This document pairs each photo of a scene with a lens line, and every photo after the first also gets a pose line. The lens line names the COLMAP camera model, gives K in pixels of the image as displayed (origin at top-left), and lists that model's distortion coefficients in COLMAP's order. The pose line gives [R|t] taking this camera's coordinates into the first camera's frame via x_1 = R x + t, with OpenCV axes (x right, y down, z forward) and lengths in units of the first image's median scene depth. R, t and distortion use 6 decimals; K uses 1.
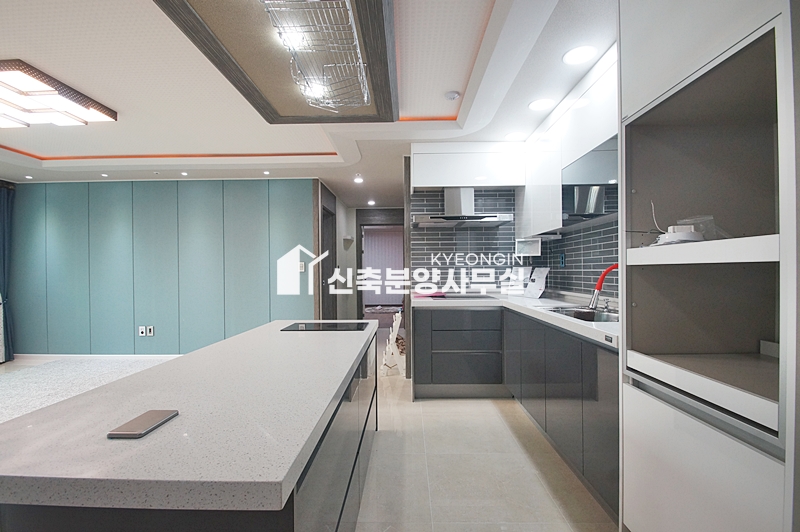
lens RADIAL K [[353.3, 0, 403.6], [0, 353.3, 269.1], [0, 0, 1]] dist [-0.000141, -0.008333]
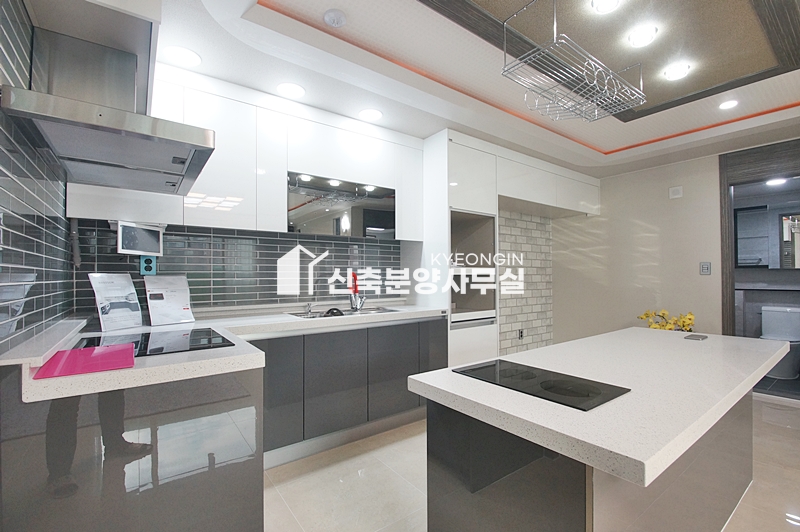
lens RADIAL K [[353.3, 0, 400.2], [0, 353.3, 269.8], [0, 0, 1]] dist [-0.000141, -0.008333]
pose [[-0.602657, 0.024614, 0.797620, -0.348300], [0.007060, 0.999650, -0.025514, 0.004399], [-0.797969, -0.009745, -0.602620, 0.975393]]
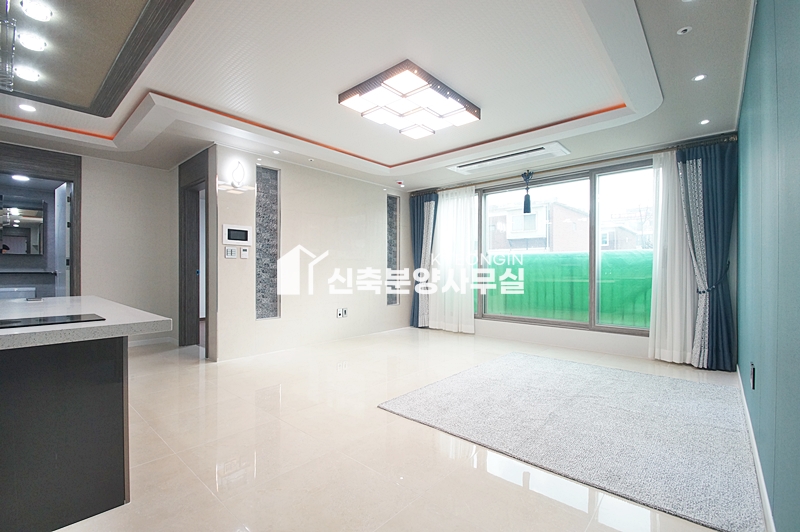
lens RADIAL K [[353.3, 0, 398.7], [0, 353.3, 270.3], [0, 0, 1]] dist [-0.000141, -0.008333]
pose [[-0.654214, 0.007458, -0.756273, -0.125962], [0.006099, 0.999971, 0.004585, 0.047203], [0.756285, -0.001613, -0.654240, 1.247746]]
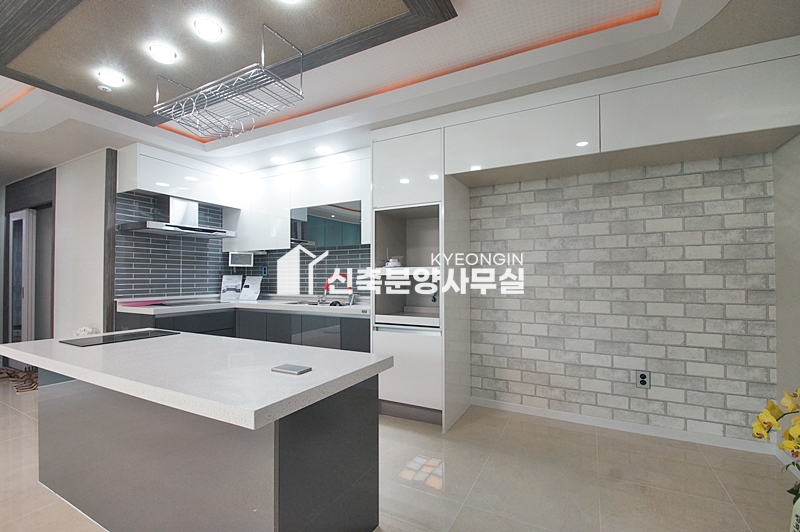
lens RADIAL K [[353.3, 0, 402.9], [0, 353.3, 269.4], [0, 0, 1]] dist [-0.000141, -0.008333]
pose [[0.454237, 0.026199, 0.890495, -0.465682], [-0.003936, 0.999617, -0.027402, 0.003883], [-0.890872, 0.008941, 0.454166, -0.051556]]
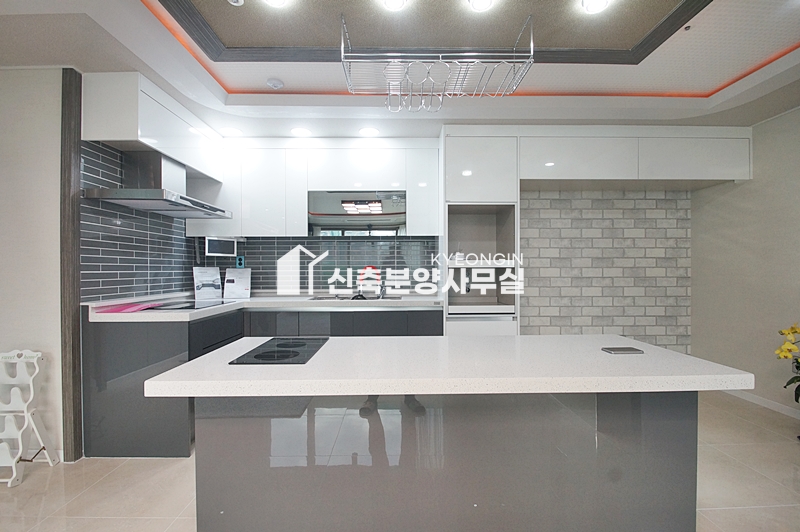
lens RADIAL K [[353.3, 0, 401.3], [0, 353.3, 268.9], [0, 0, 1]] dist [-0.000141, -0.008333]
pose [[-0.026166, 0.009080, 0.999616, -0.603266], [-0.000068, 0.999959, -0.009085, 0.006255], [-0.999658, -0.000305, -0.026164, 0.516188]]
